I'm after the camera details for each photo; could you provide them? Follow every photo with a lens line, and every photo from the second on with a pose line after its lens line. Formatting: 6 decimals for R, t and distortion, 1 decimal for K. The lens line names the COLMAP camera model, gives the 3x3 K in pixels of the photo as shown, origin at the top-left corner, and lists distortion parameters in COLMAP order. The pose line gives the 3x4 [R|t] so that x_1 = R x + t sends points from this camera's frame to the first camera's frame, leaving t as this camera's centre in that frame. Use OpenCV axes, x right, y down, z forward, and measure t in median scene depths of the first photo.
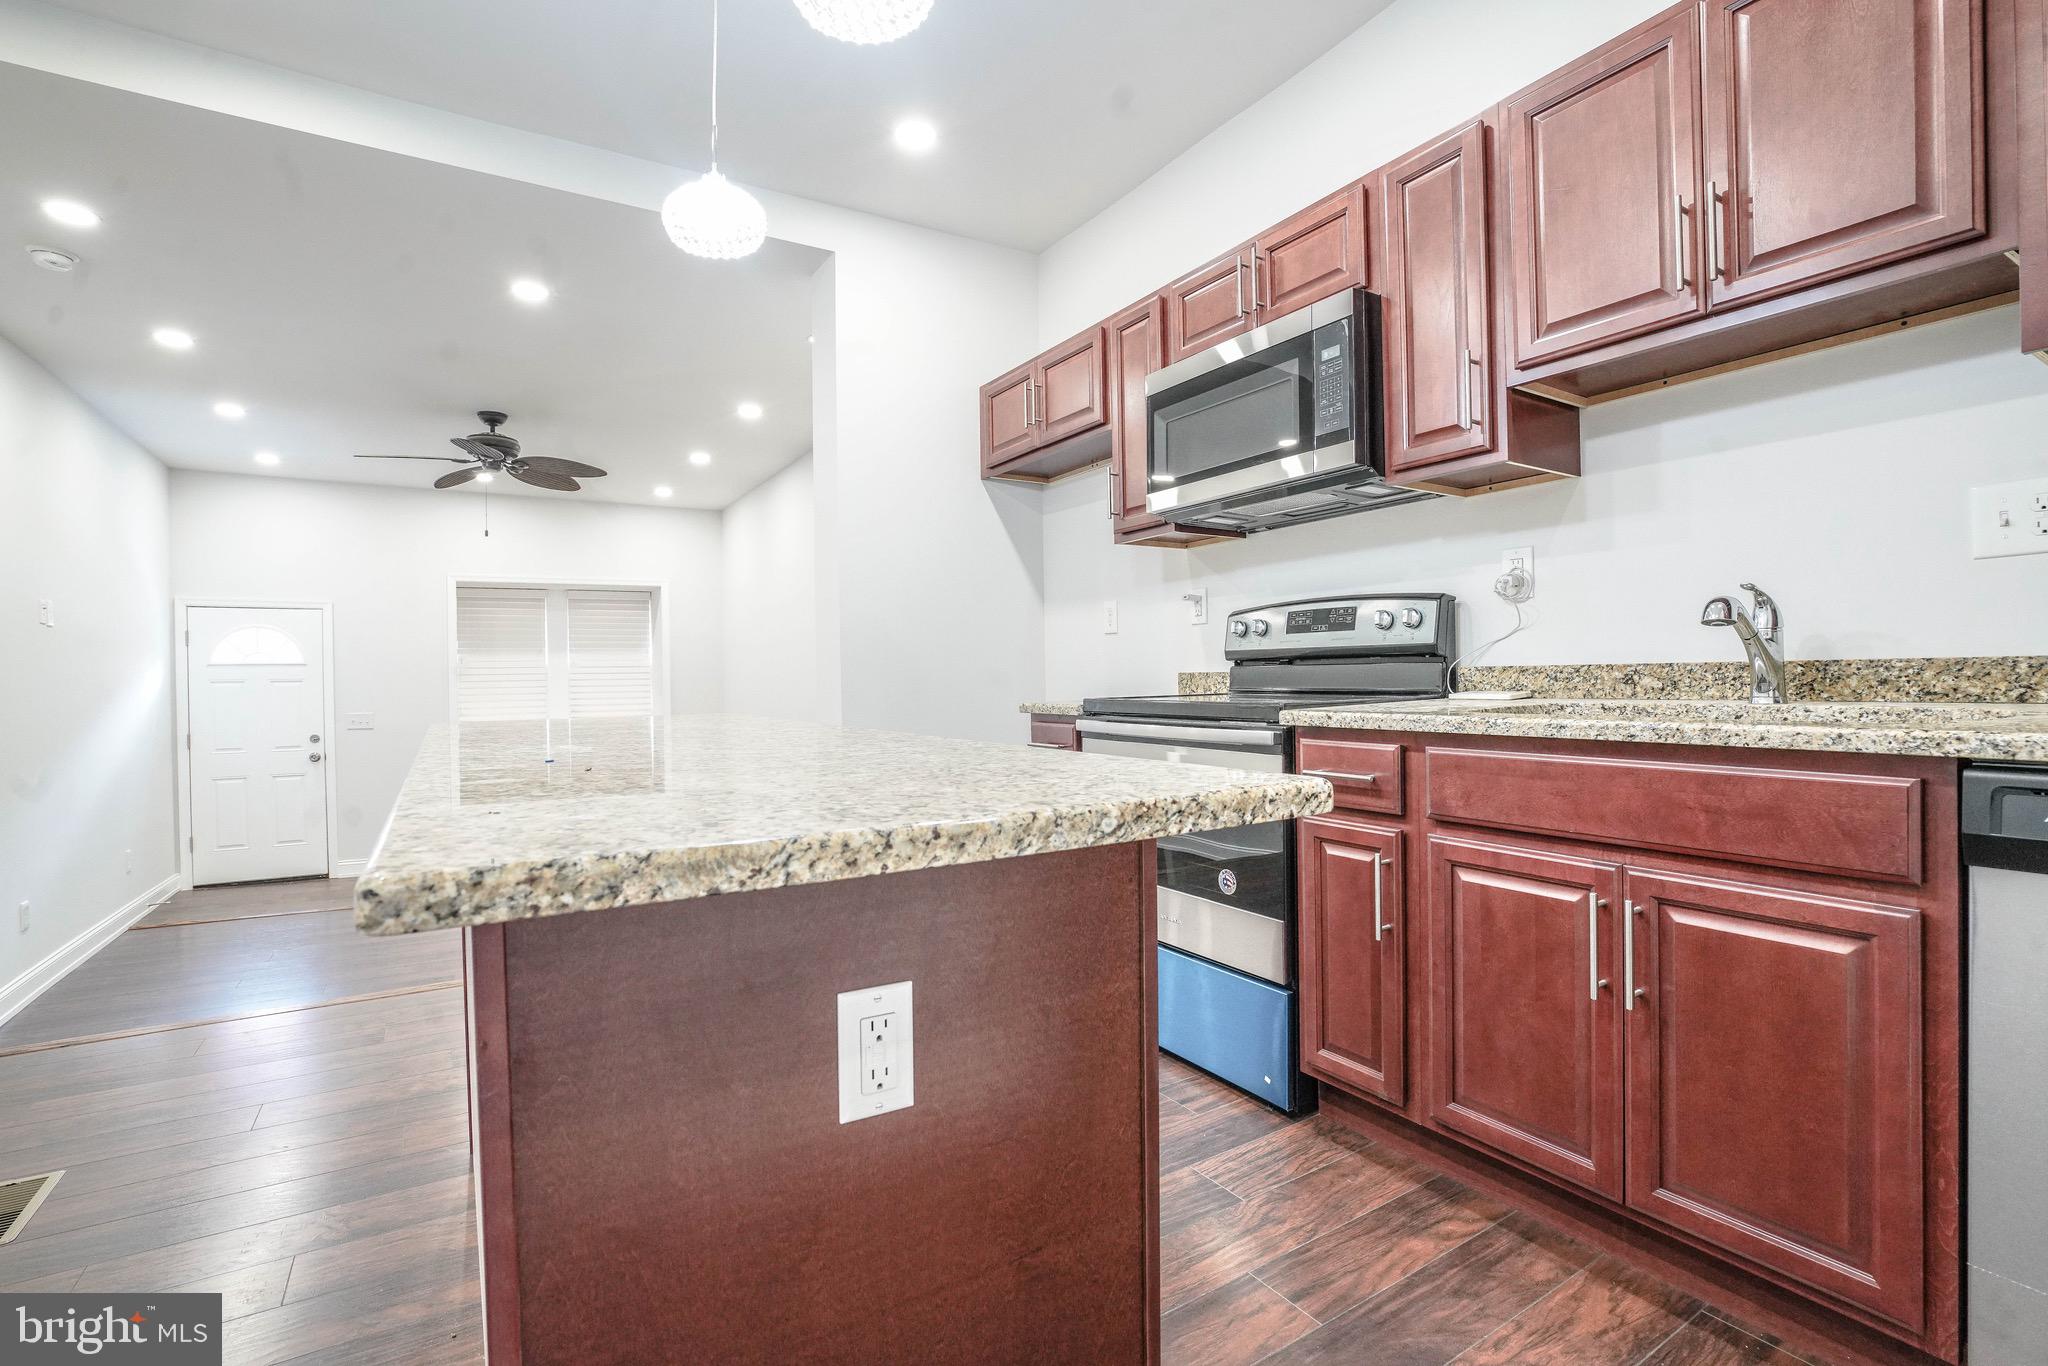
lens RADIAL K [[940.1, 0, 1023.4], [0, 940.1, 685.5], [0, 0, 1]] dist [-0.058843, 0.021851]
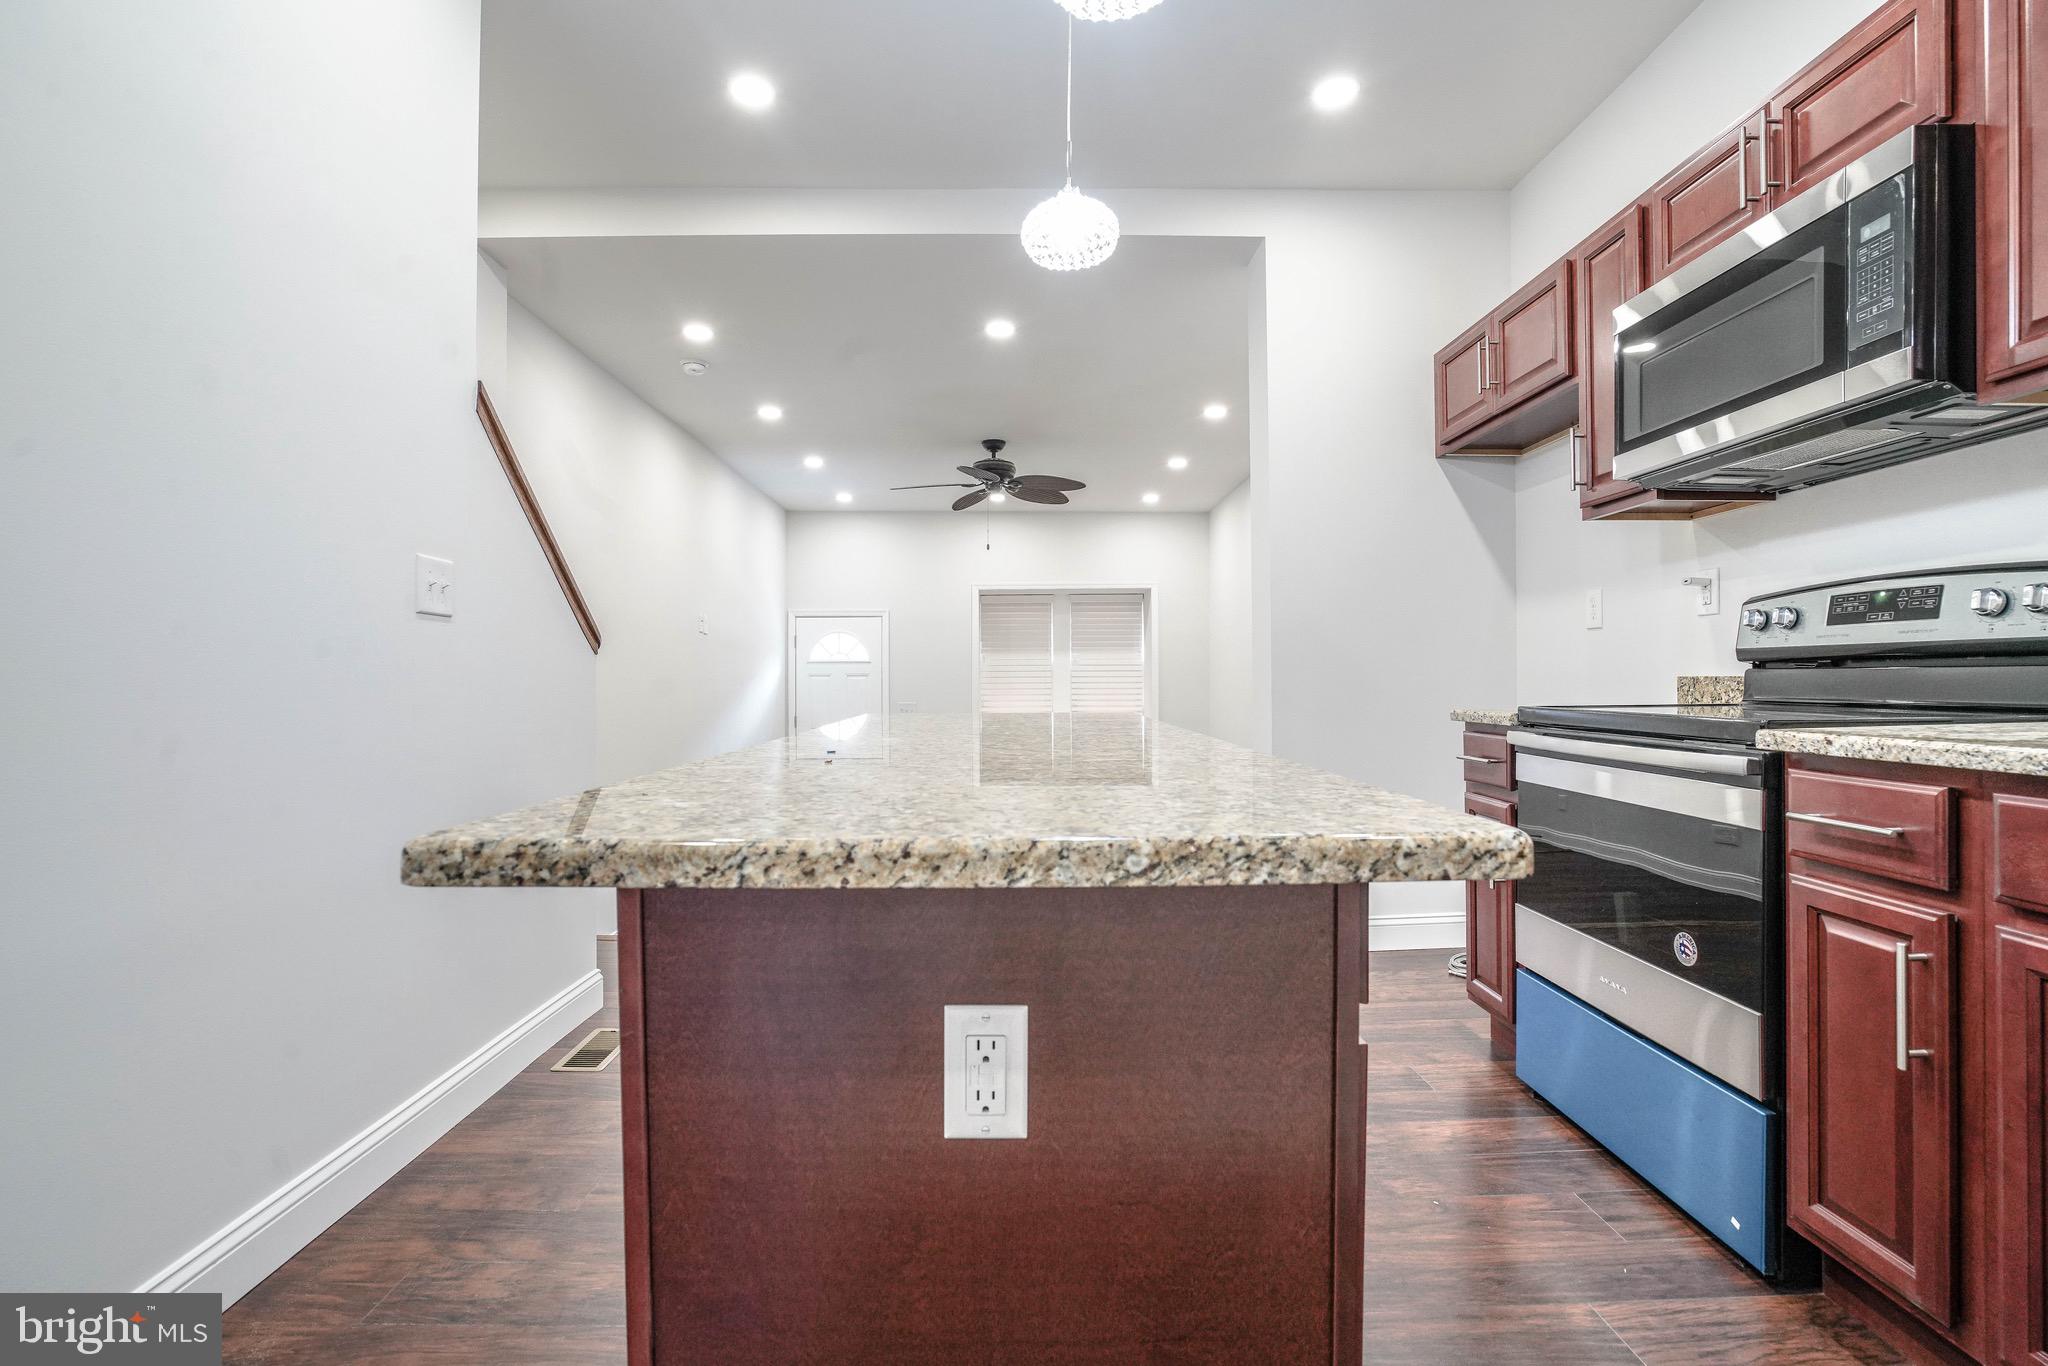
lens RADIAL K [[940.1, 0, 1023.3], [0, 940.1, 684.2], [0, 0, 1]] dist [-0.058843, 0.021851]
pose [[0.856815, 0.014149, -0.515430, 0.141637], [-0.013927, 0.999894, 0.004295, -0.004181], [0.515436, 0.003498, 0.856921, 0.076975]]
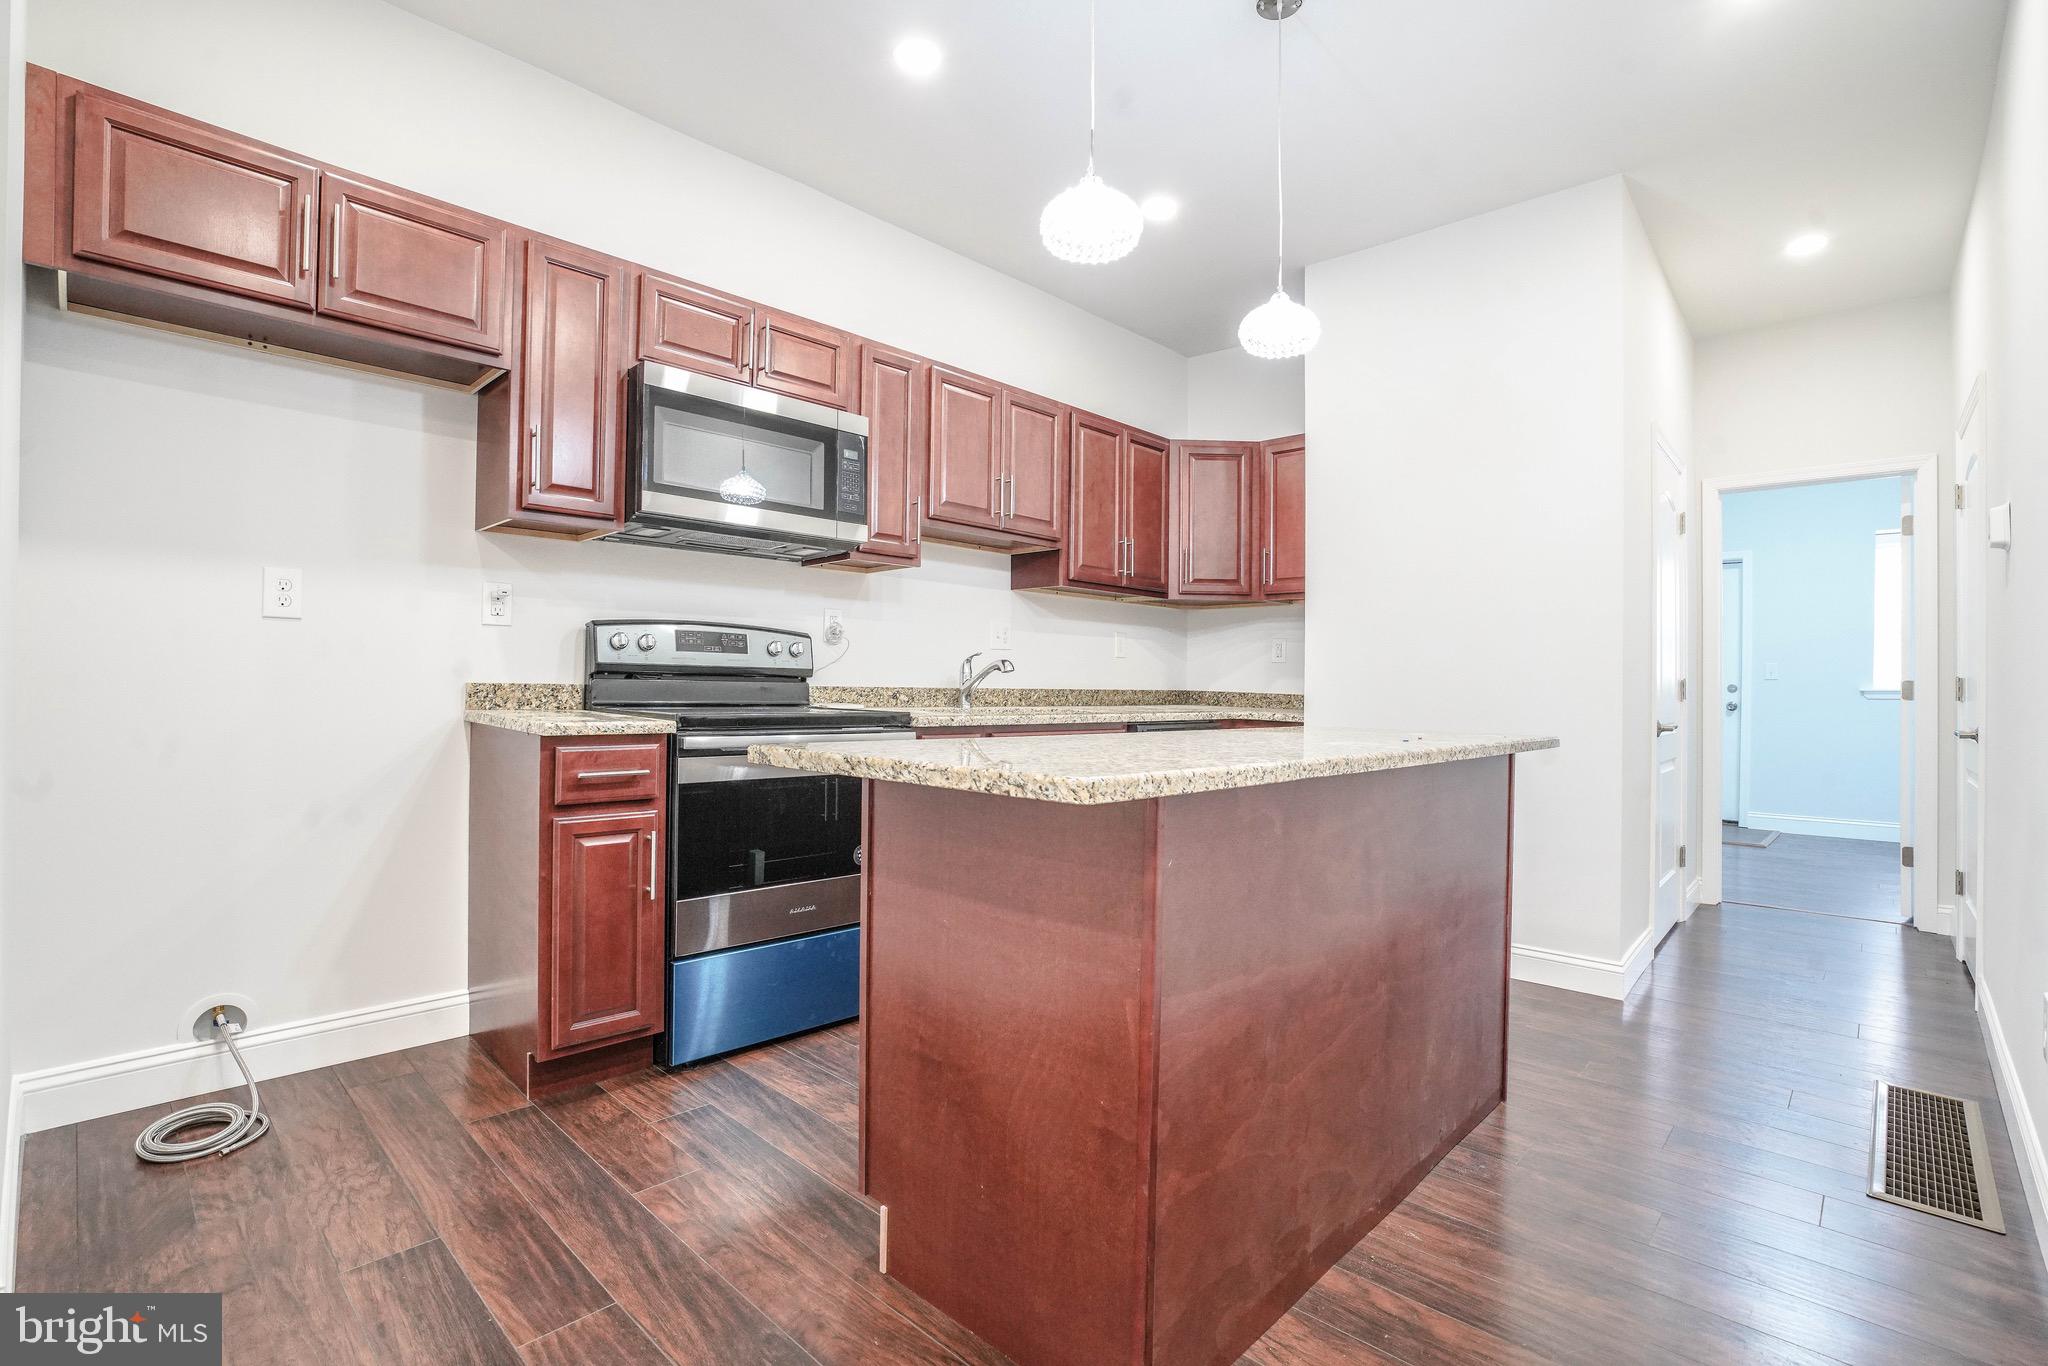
lens RADIAL K [[940.1, 0, 1019.3], [0, 940.1, 689.1], [0, 0, 1]] dist [-0.058843, 0.021851]
pose [[-0.246073, 0.009540, 0.969204, -1.111277], [-0.002369, 0.999943, -0.010444, -0.001618], [-0.969248, -0.004866, -0.246036, 1.156950]]
